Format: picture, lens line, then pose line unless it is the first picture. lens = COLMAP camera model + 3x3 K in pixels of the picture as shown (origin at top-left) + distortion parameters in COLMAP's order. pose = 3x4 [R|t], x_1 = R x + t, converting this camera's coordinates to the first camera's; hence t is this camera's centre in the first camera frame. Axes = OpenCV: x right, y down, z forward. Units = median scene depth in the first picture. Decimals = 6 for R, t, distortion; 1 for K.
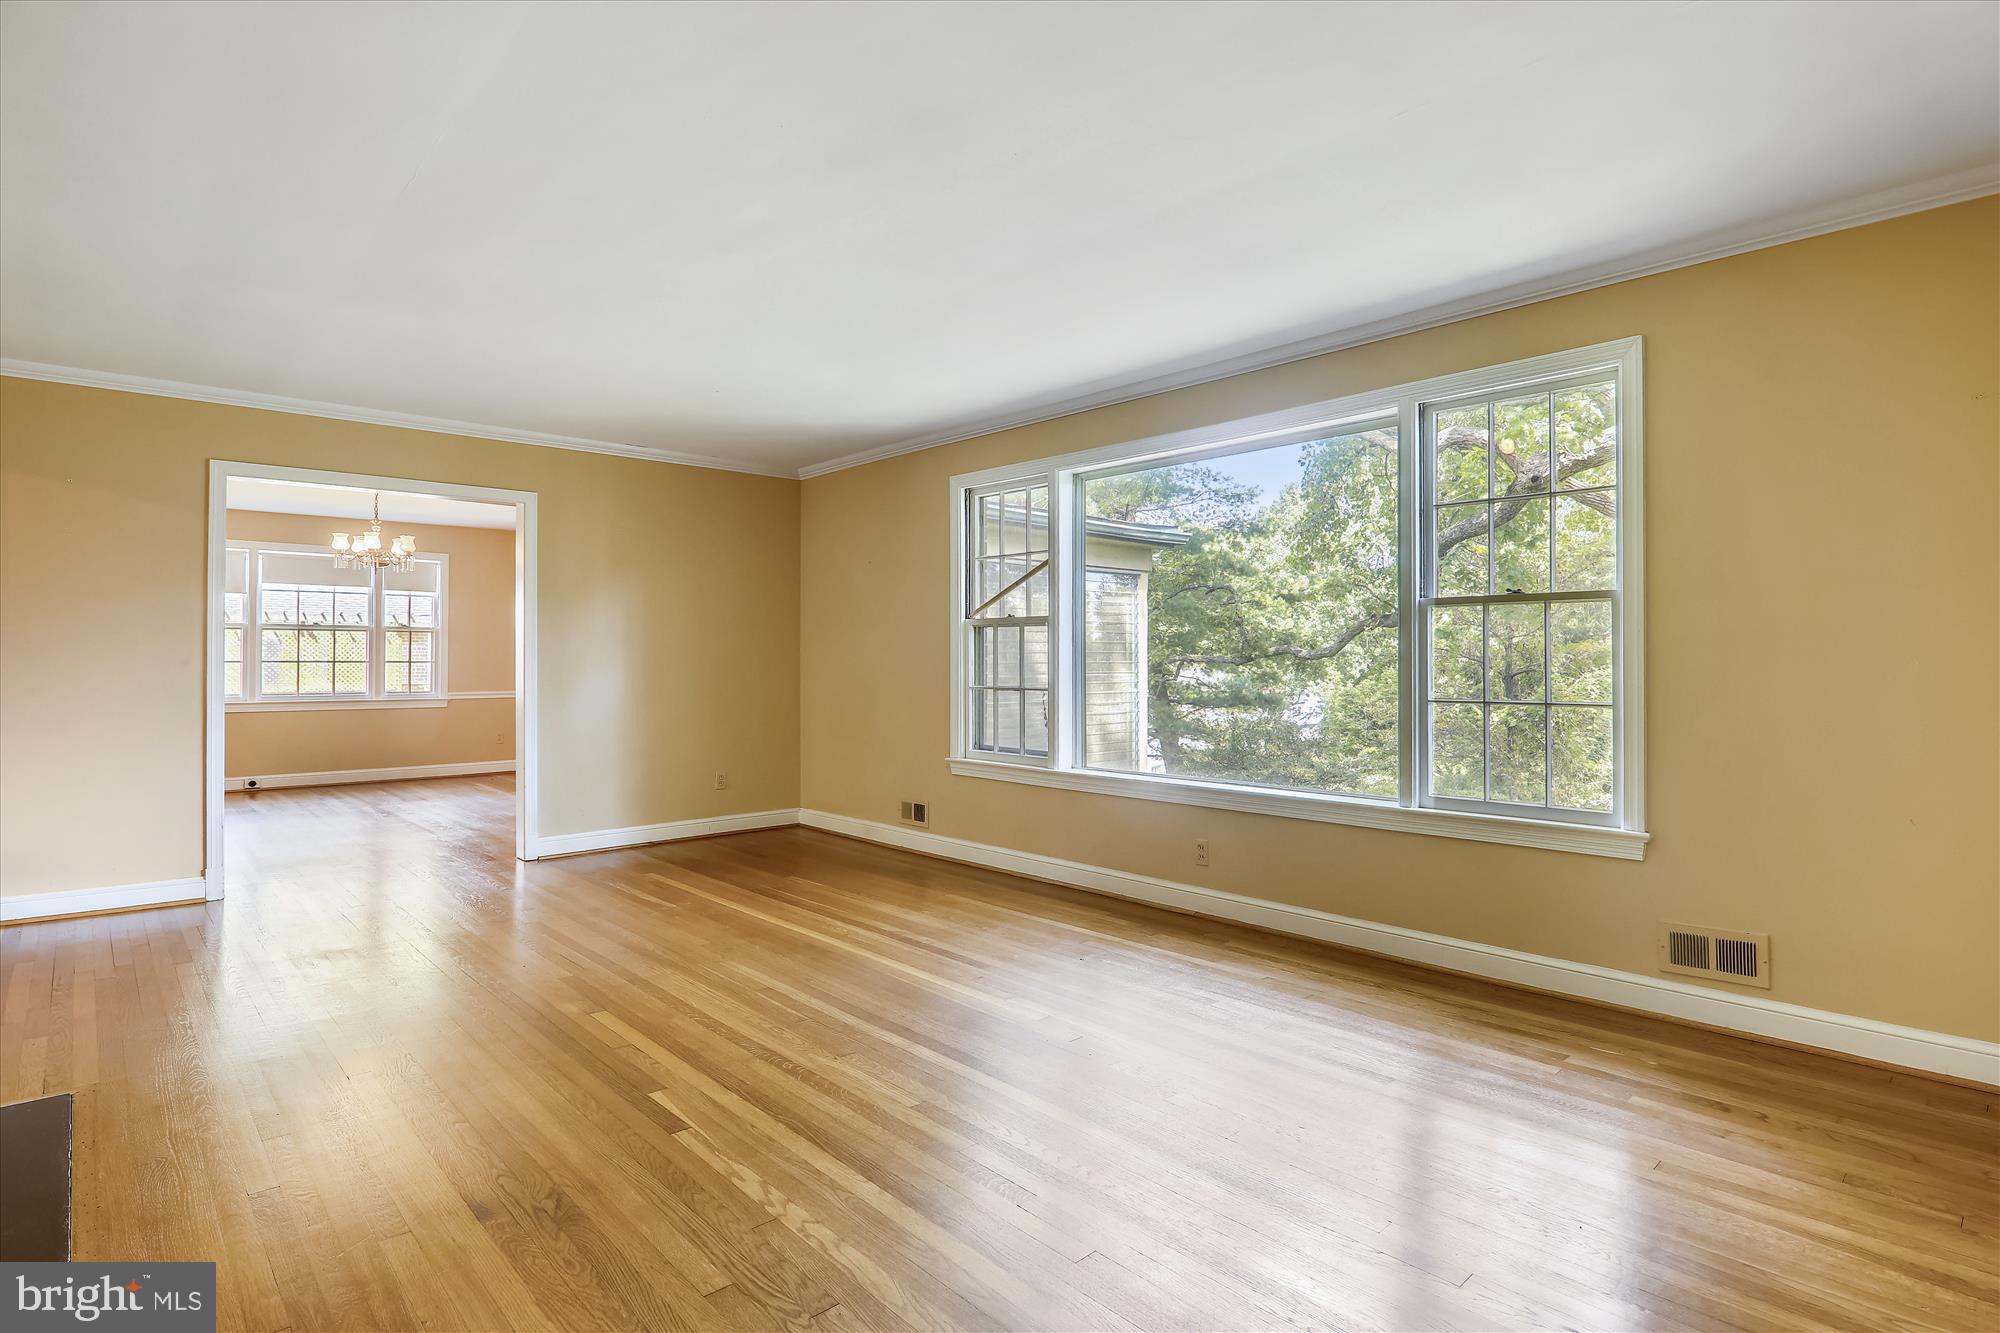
lens RADIAL K [[1035.4, 0, 1006.2], [0, 1035.4, 688.2], [0, 0, 1]] dist [-0.021411, -0.000603]
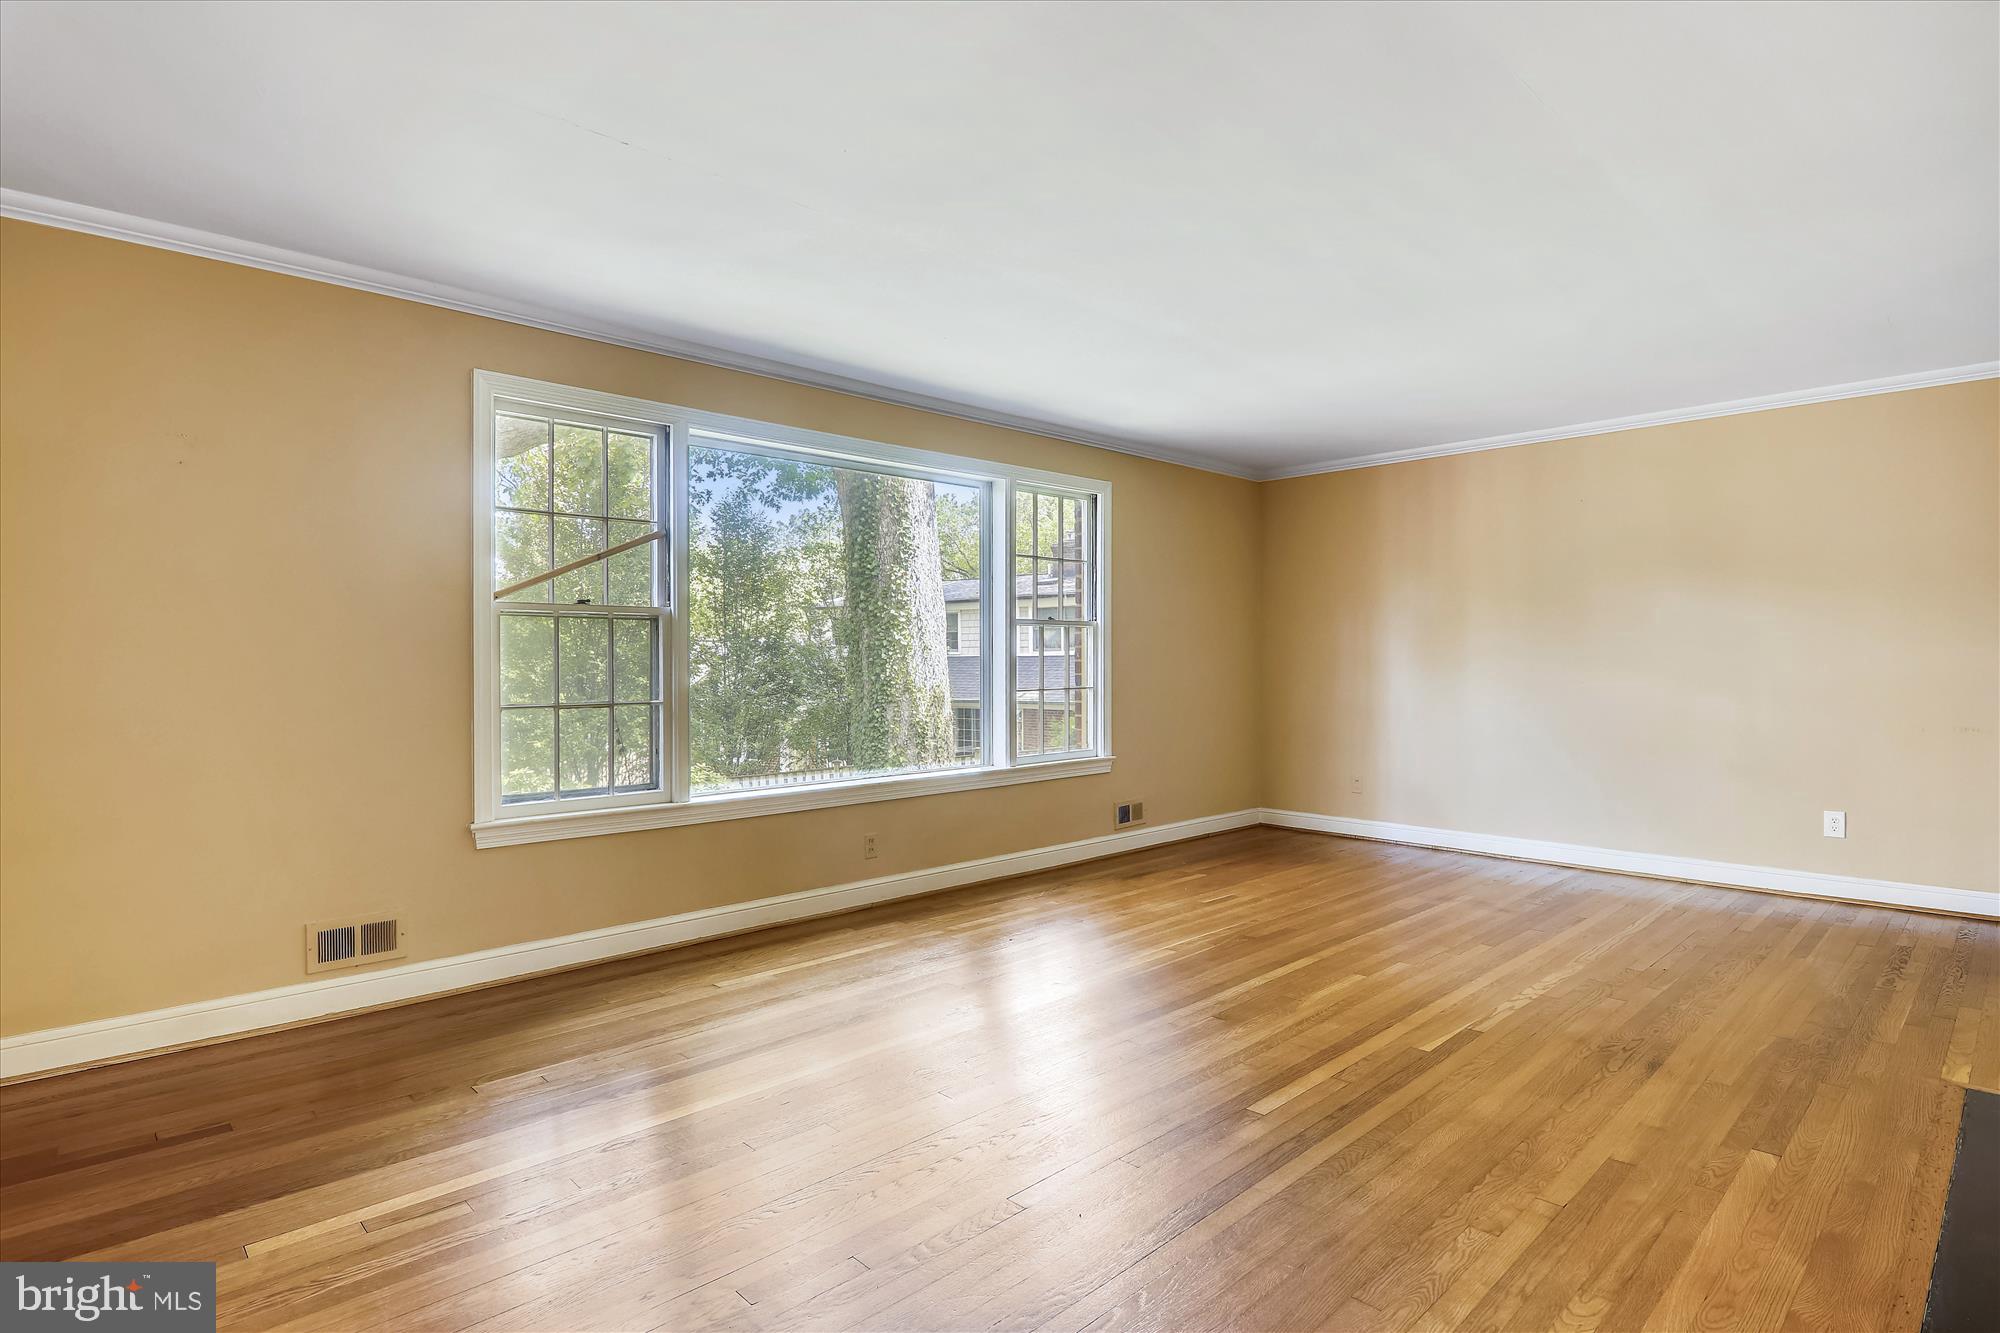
lens RADIAL K [[1035.4, 0, 1006.2], [0, 1035.4, 688.2], [0, 0, 1]] dist [-0.021411, -0.000603]
pose [[-0.036710, -0.032458, 0.998799, -1.255133], [0.024018, 0.999155, 0.033352, -0.049645], [-0.999037, 0.025213, -0.035899, 1.290360]]
